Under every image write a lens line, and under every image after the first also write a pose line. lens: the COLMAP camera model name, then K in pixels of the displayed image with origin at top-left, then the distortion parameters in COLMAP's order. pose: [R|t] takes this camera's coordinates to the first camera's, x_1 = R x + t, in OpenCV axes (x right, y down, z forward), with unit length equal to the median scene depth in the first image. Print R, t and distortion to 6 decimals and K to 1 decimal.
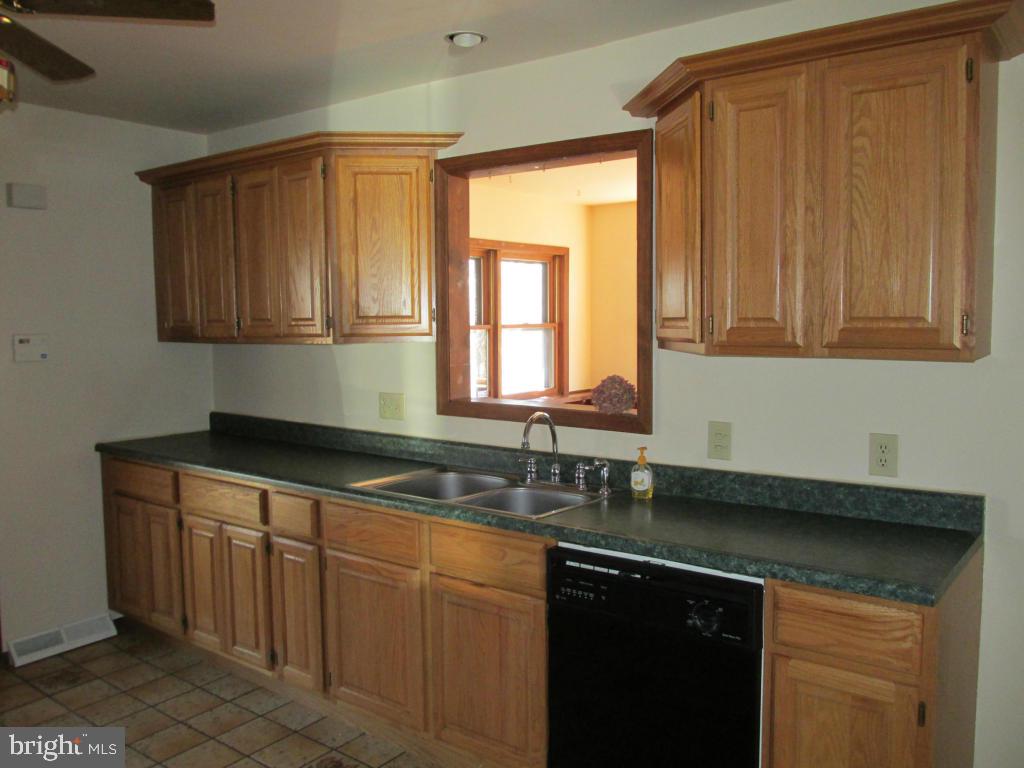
lens RADIAL K [[853.2, 0, 512.0], [0, 853.2, 384.0], [0, 0, 1]] dist [-0.024855, 0.000512]
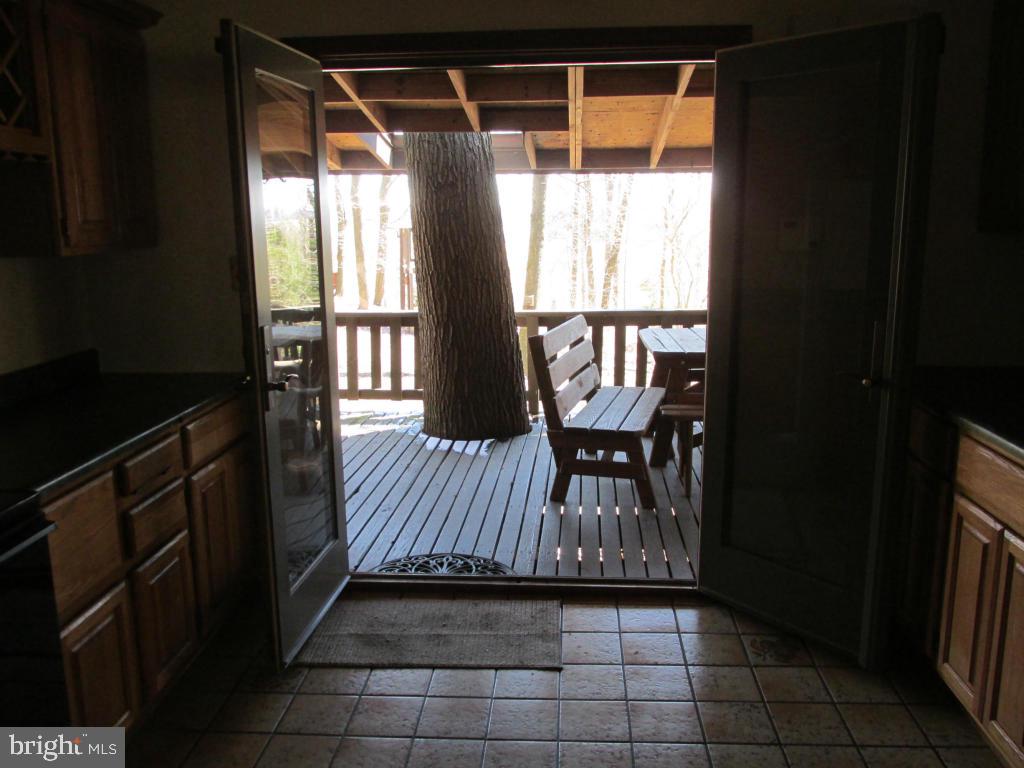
lens RADIAL K [[853.2, 0, 512.0], [0, 853.2, 384.0], [0, 0, 1]] dist [-0.024855, 0.000512]
pose [[0.555592, 0.166713, -0.814570, -0.050458], [-0.062932, 0.985314, 0.158734, -0.017001], [0.829070, -0.036929, 0.557924, 0.341679]]
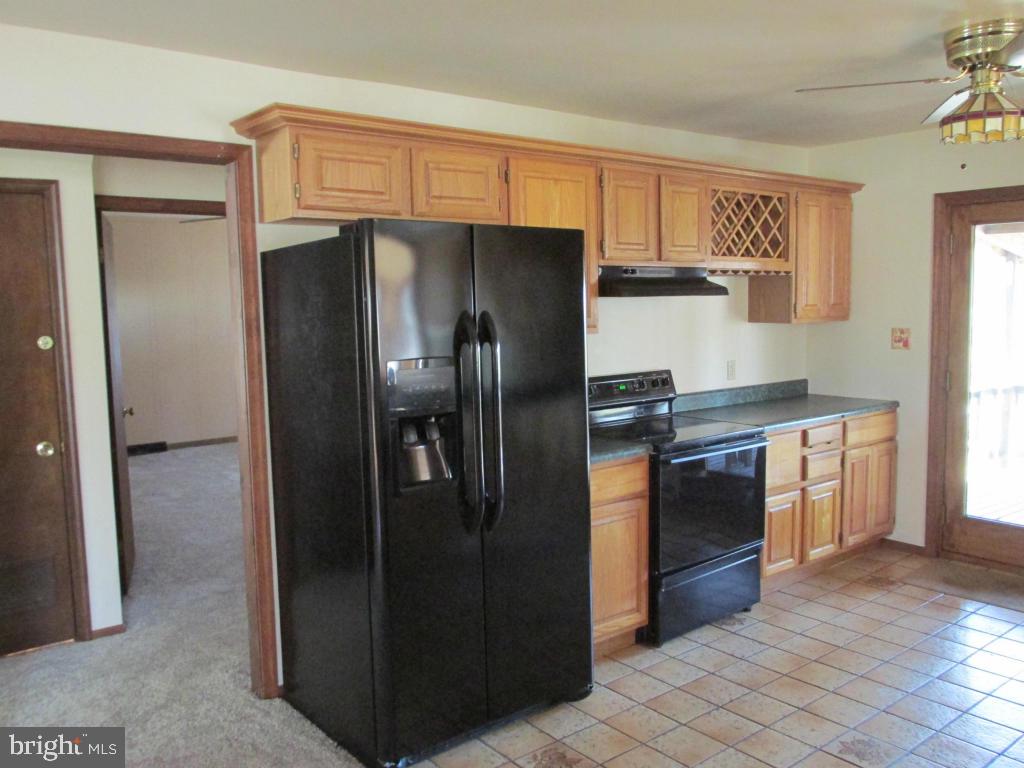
lens RADIAL K [[853.2, 0, 512.0], [0, 853.2, 384.0], [0, 0, 1]] dist [-0.024855, 0.000512]
pose [[-0.234588, 0.106684, -0.966223, 0.556484], [-0.061384, 0.990350, 0.124252, -0.030965], [0.970155, 0.088458, -0.225776, 0.311329]]
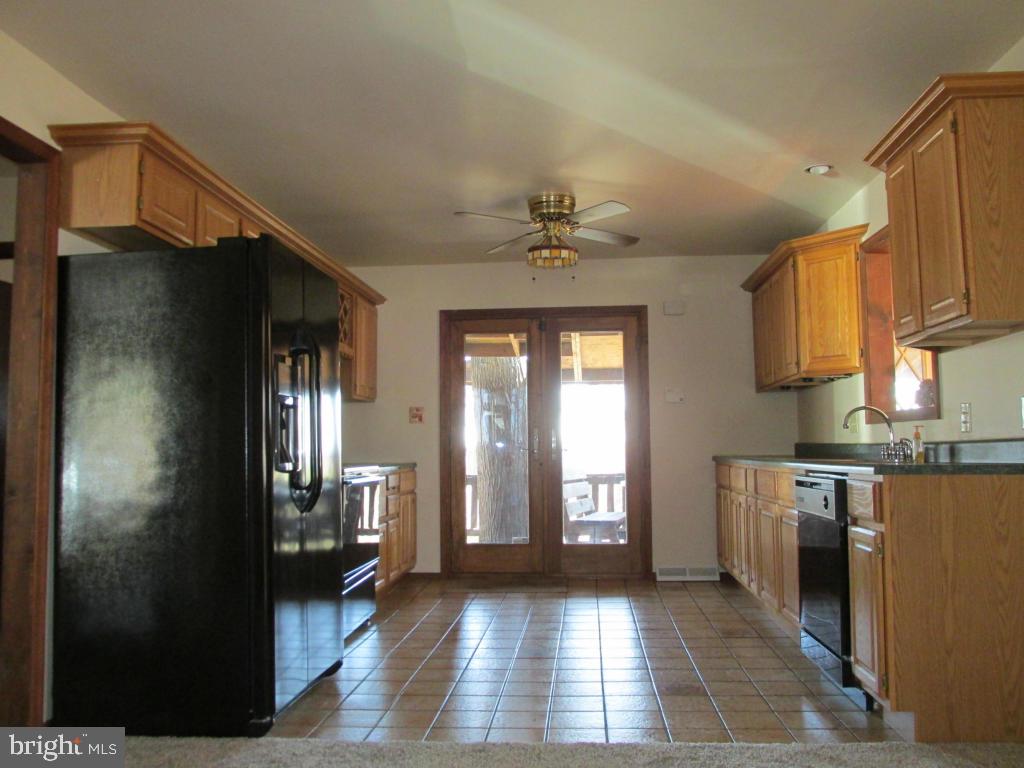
lens RADIAL K [[853.2, 0, 512.0], [0, 853.2, 384.0], [0, 0, 1]] dist [-0.024855, 0.000512]
pose [[0.539821, -0.061851, -0.839505, 0.728319], [-0.064832, 0.991280, -0.114722, 0.159426], [0.839280, 0.116356, 0.531104, -0.204650]]
